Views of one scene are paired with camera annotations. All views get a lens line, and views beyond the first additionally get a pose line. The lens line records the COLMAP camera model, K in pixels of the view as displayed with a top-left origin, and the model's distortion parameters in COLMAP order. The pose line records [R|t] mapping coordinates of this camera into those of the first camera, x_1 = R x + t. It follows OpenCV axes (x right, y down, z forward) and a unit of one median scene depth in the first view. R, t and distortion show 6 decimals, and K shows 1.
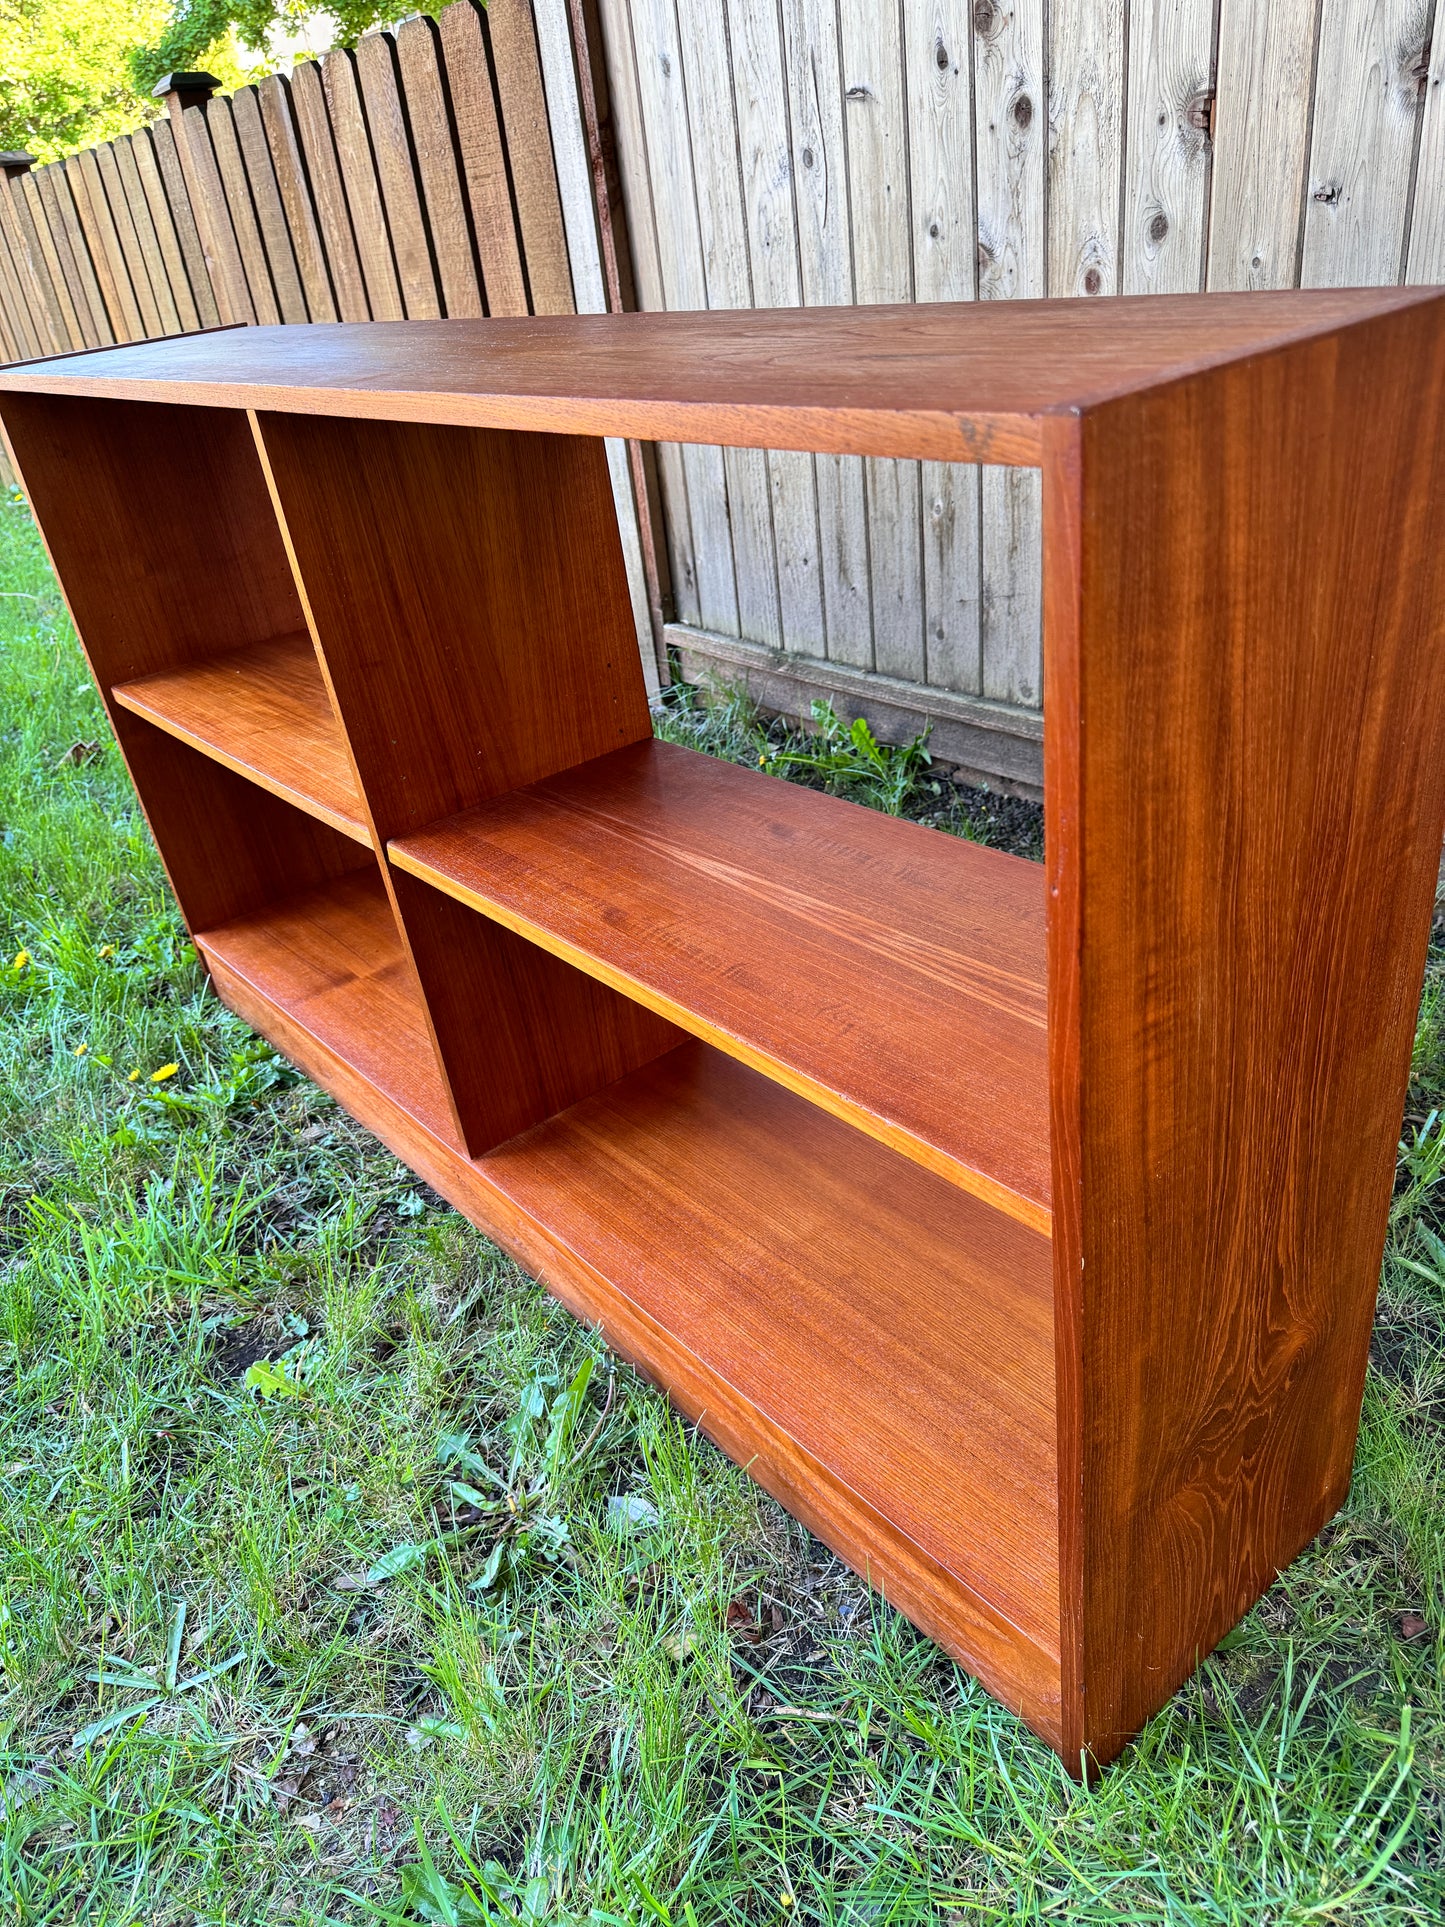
lens RADIAL K [[1375.6, 0, 722.5], [0, 1375.6, 963.5], [0, 0, 1]] dist [0.009531, -0.012468]
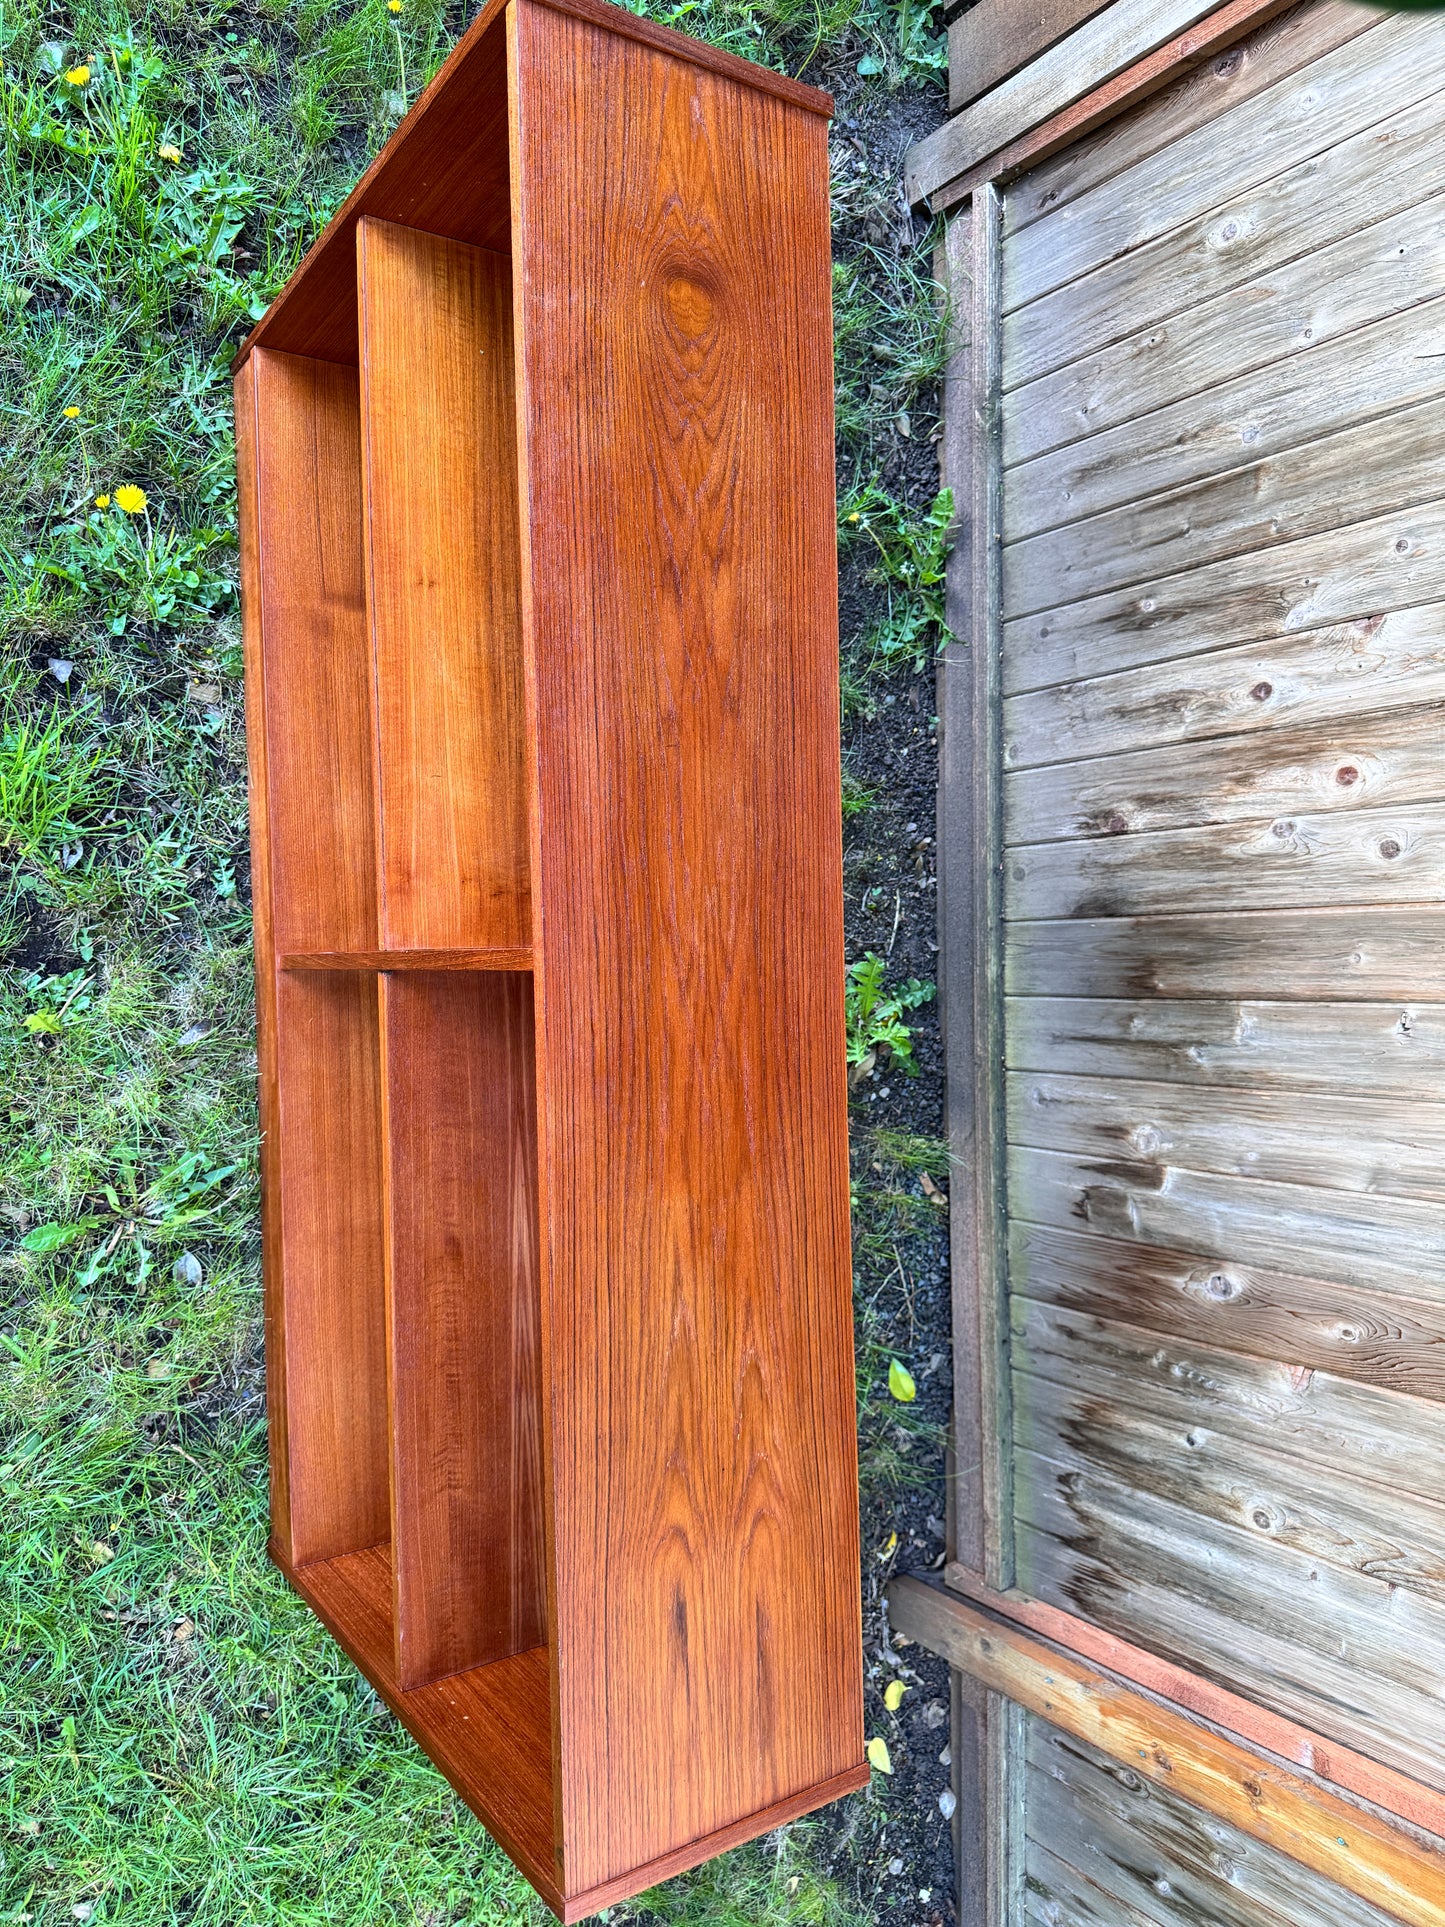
lens RADIAL K [[1375.6, 0, 722.5], [0, 1375.6, 963.5], [0, 0, 1]] dist [0.009531, -0.012468]
pose [[0.579022, 0.604446, 0.547156, -0.718706], [-0.806342, 0.325267, 0.493978, -0.895368], [0.120611, -0.727219, 0.675726, 0.251880]]
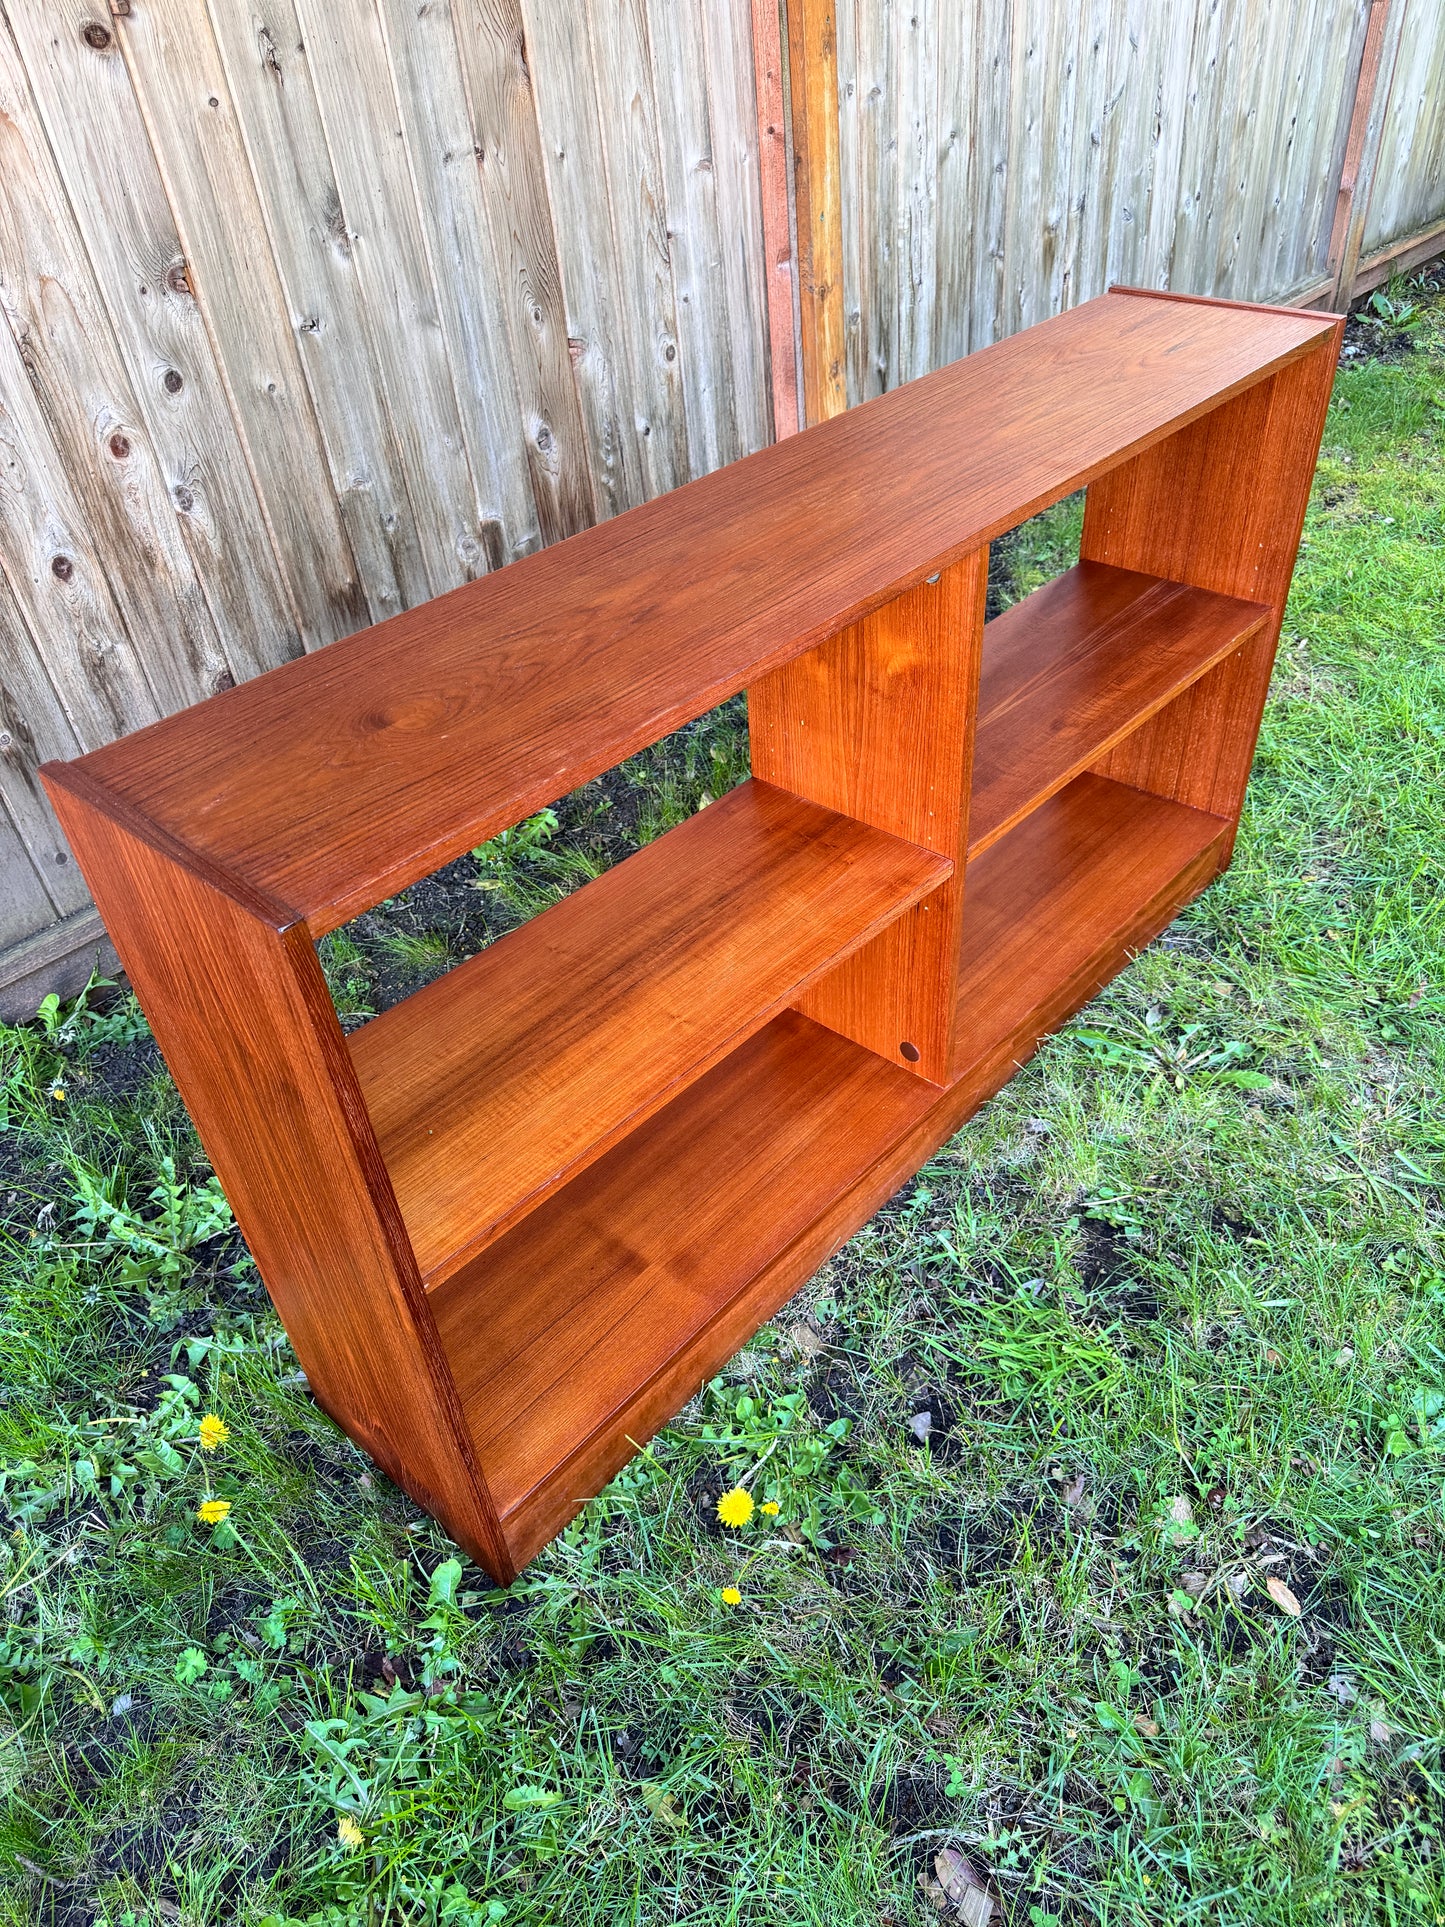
lens RADIAL K [[1375.6, 0, 722.5], [0, 1375.6, 963.5], [0, 0, 1]] dist [0.009531, -0.012468]
pose [[-0.138892, -0.515304, 0.845678, -1.328363], [0.558799, 0.664237, 0.496521, -0.768437], [-0.817589, 0.541527, 0.195694, 0.989760]]
